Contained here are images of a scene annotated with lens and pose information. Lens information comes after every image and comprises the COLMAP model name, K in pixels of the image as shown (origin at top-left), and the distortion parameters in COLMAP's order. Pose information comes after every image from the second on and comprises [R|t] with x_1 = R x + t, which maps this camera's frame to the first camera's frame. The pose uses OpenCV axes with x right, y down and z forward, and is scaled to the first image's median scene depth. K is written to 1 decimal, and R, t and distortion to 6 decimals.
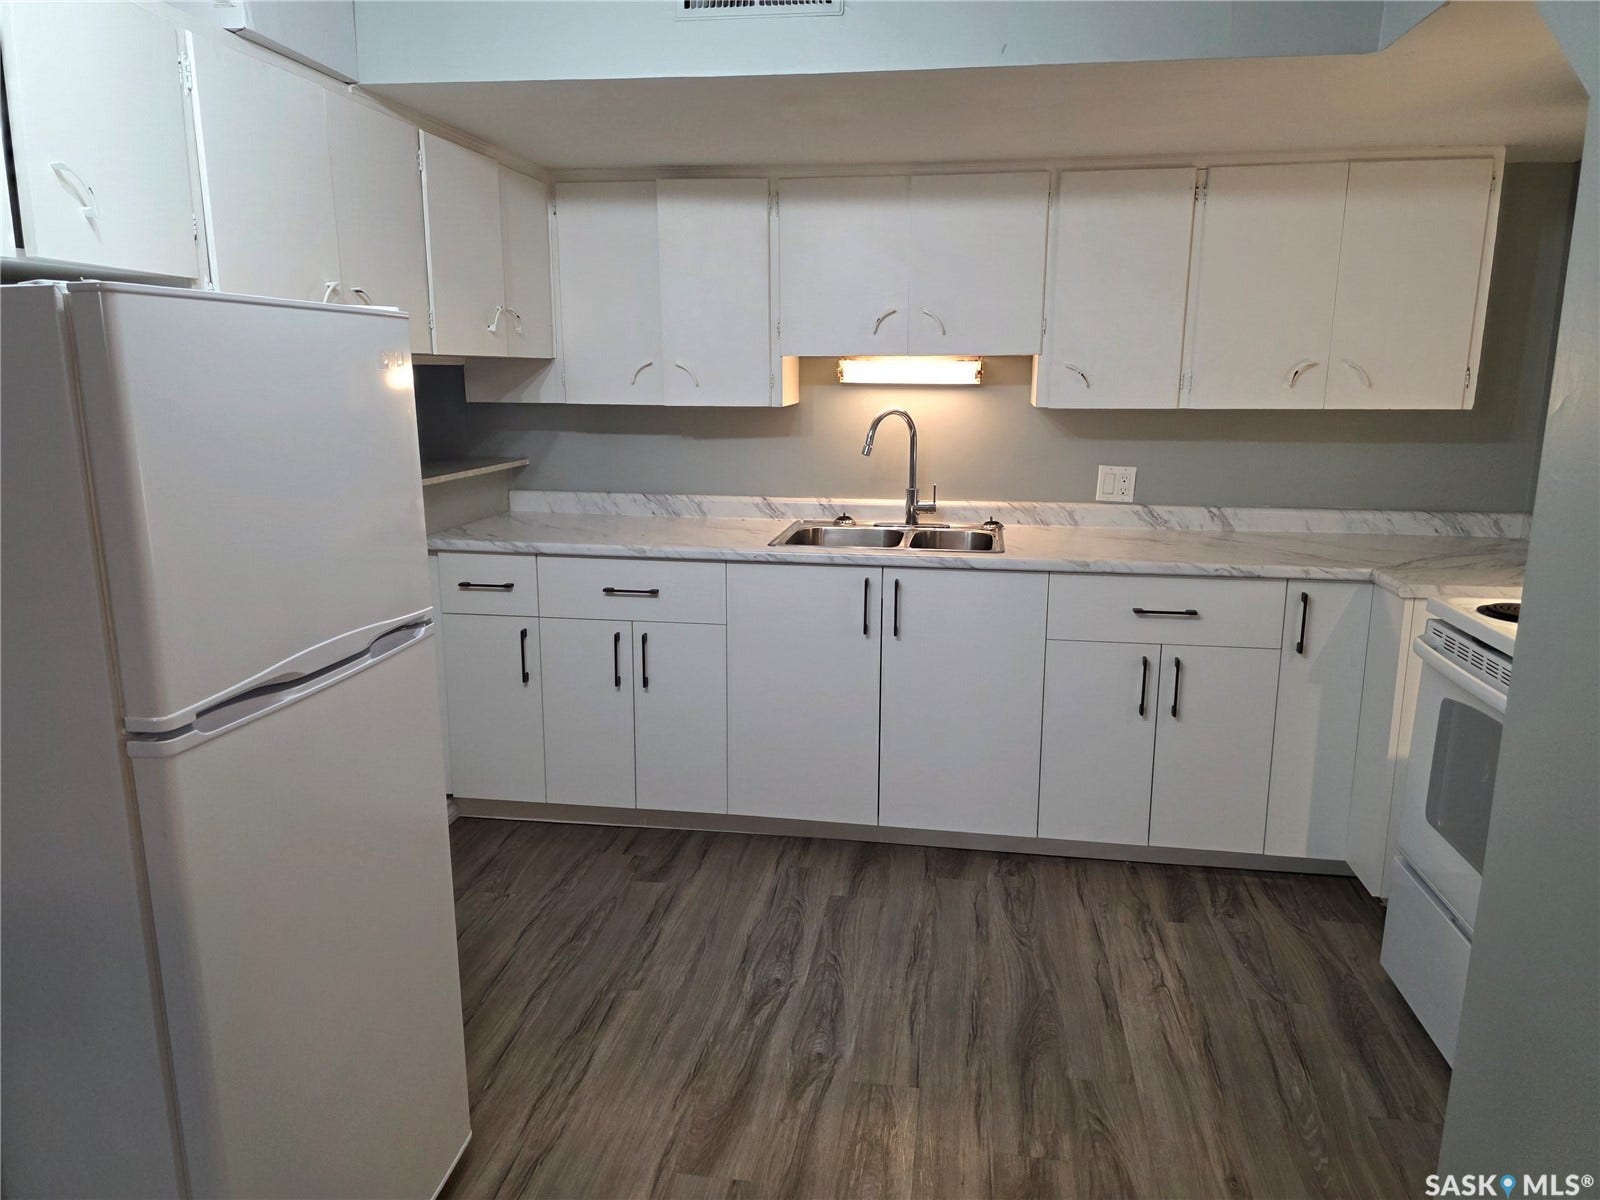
lens RADIAL K [[1082.4, 0, 809.4], [0, 1082.4, 596.8], [0, 0, 1]] dist [0.064713, -0.068080]
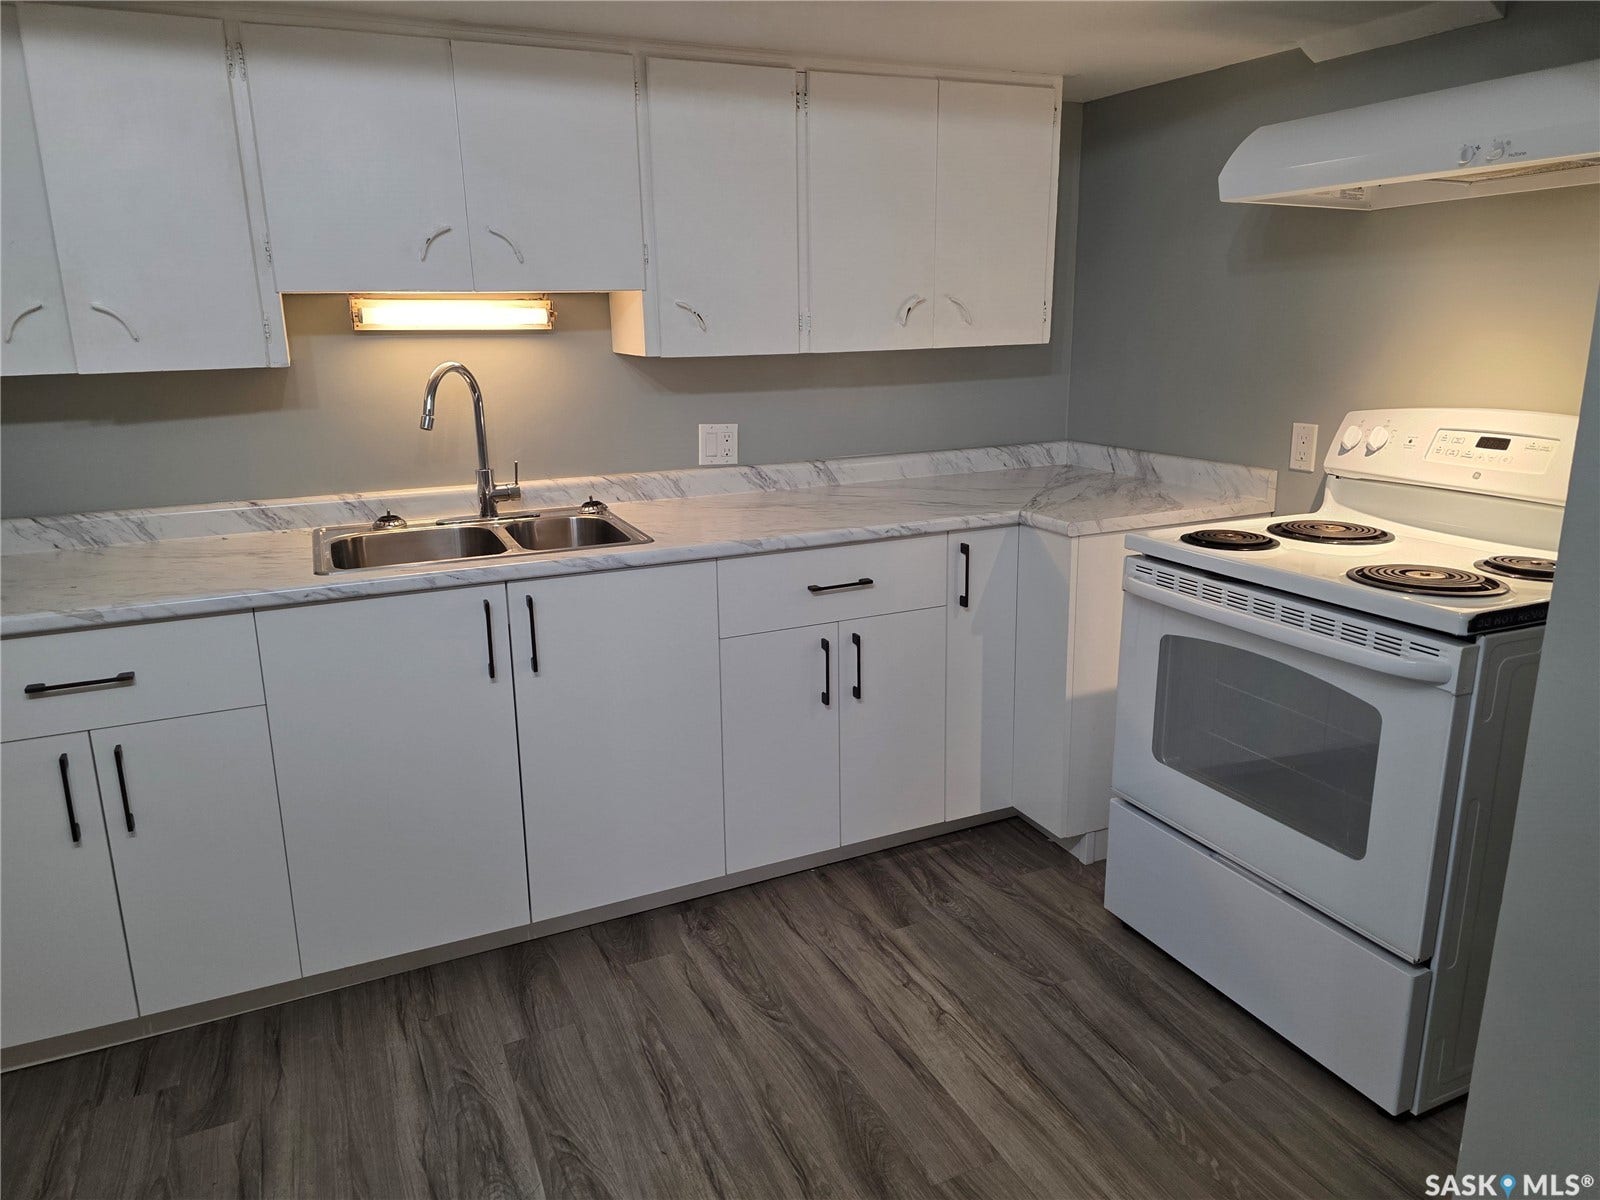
lens RADIAL K [[1082.4, 0, 821.9], [0, 1082.4, 582.5], [0, 0, 1]] dist [0.064713, -0.068080]
pose [[0.829588, -0.150152, 0.537808, -0.151399], [0.135745, 0.988503, 0.066592, -0.047722], [-0.541624, 0.017761, 0.840433, 0.273201]]
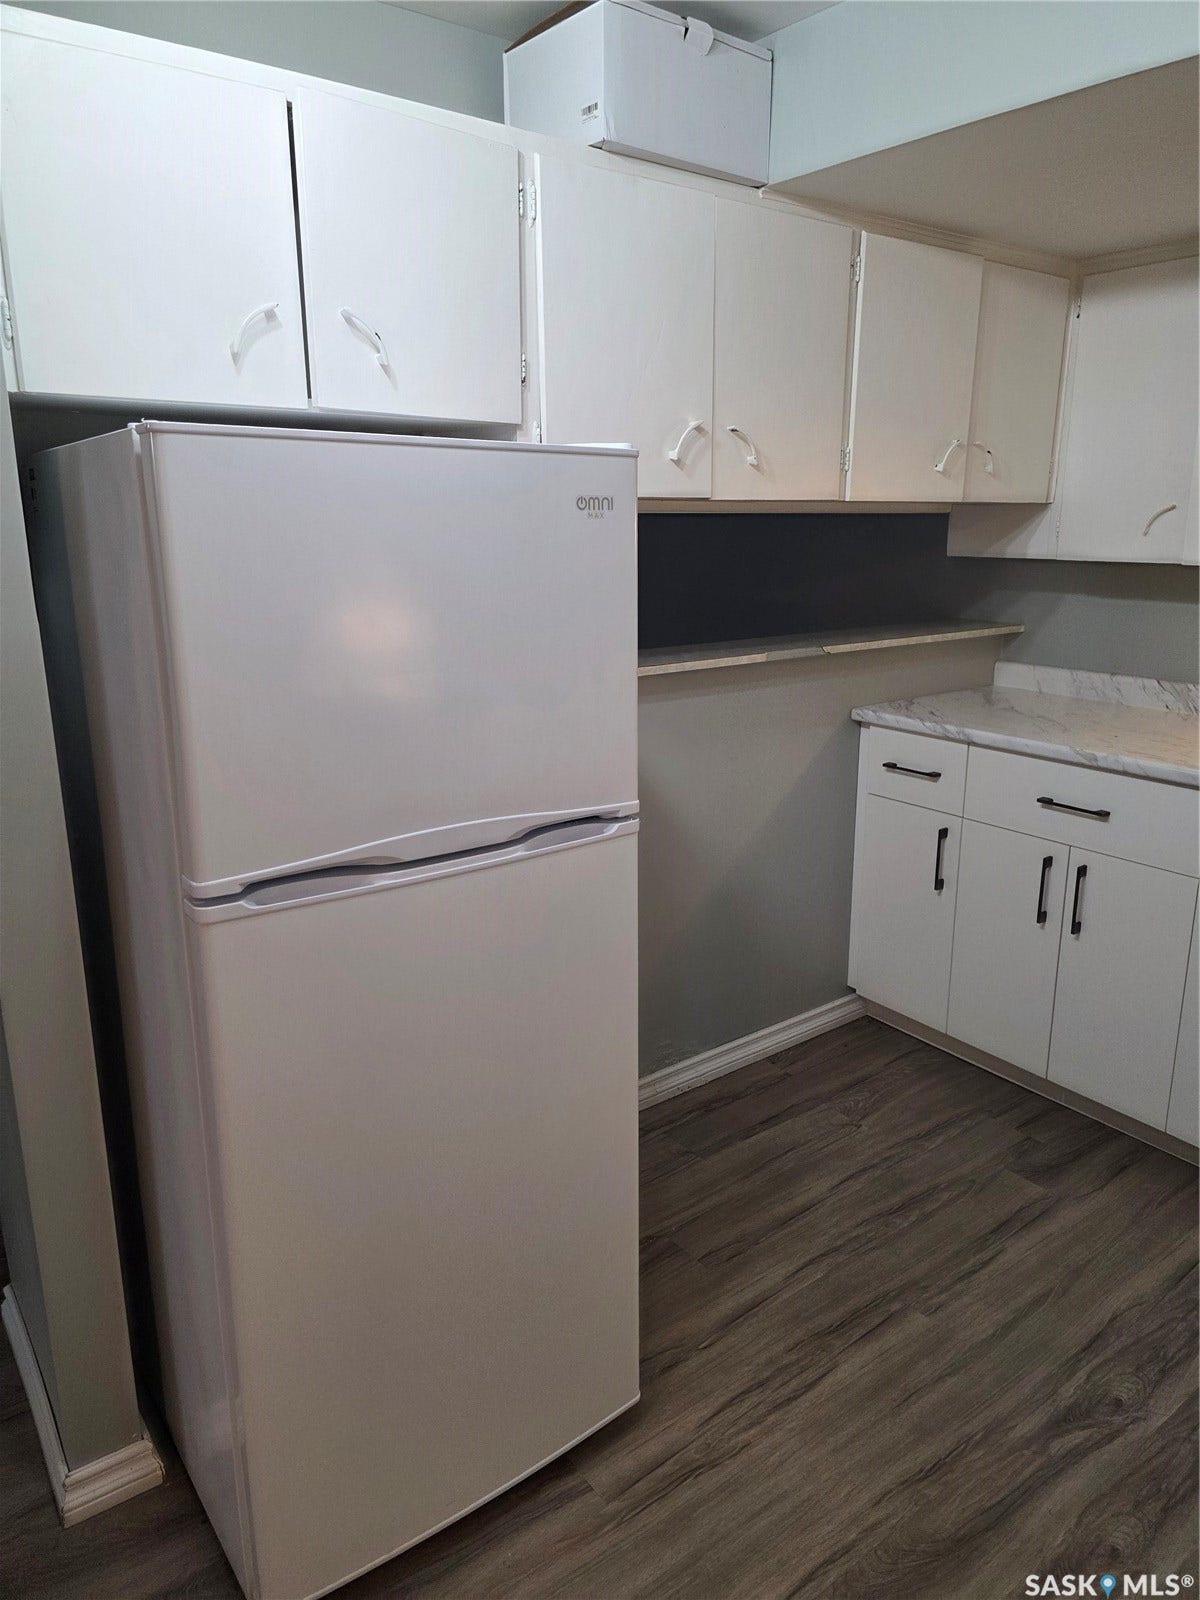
lens RADIAL K [[1082.4, 0, 624.5], [0, 1082.4, 788.6], [0, 0, 1]] dist [0.064713, -0.068080]
pose [[0.723857, 0.168679, -0.669013, 0.127260], [-0.143014, 0.985277, 0.093682, -0.047508], [0.674966, 0.027866, 0.737323, 0.226585]]
